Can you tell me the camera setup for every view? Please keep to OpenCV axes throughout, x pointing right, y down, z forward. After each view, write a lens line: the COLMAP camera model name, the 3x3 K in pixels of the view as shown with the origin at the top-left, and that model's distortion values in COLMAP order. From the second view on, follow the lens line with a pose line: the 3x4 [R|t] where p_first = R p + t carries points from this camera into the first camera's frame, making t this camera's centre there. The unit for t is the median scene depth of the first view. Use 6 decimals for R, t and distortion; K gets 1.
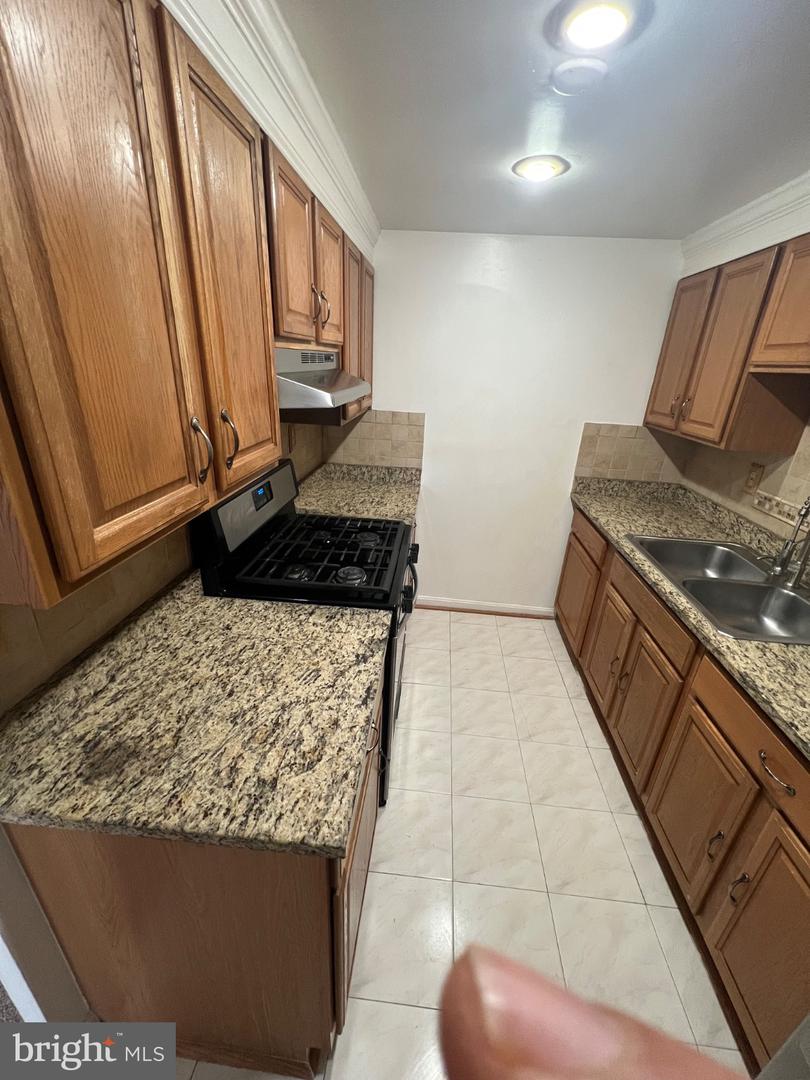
lens RADIAL K [[428.8, 0, 404.3], [0, 428.8, 537.7], [0, 0, 1]] dist [-0.000453, -0.000352]
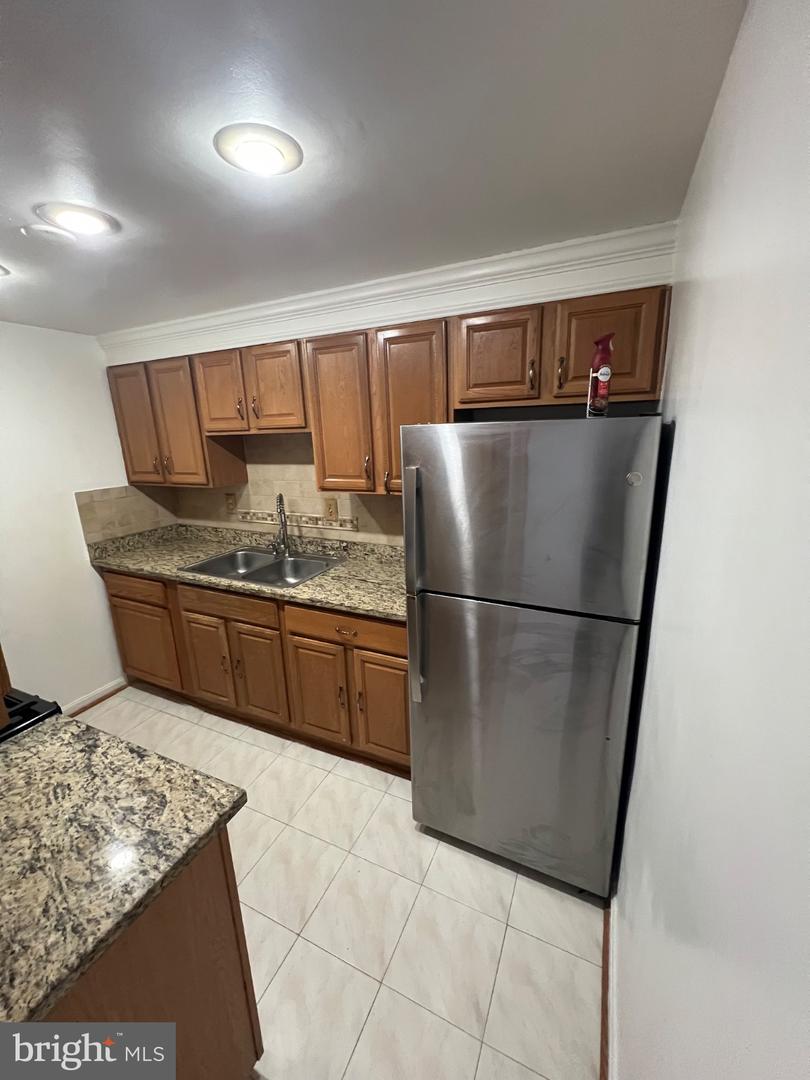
lens RADIAL K [[428.8, 0, 406.9], [0, 428.8, 537.5], [0, 0, 1]] dist [-0.000453, -0.000352]
pose [[0.341300, -0.289066, 0.894402, -0.355553], [0.399424, 0.905955, 0.140381, 0.000684], [-0.850867, 0.309334, 0.424662, -0.101450]]
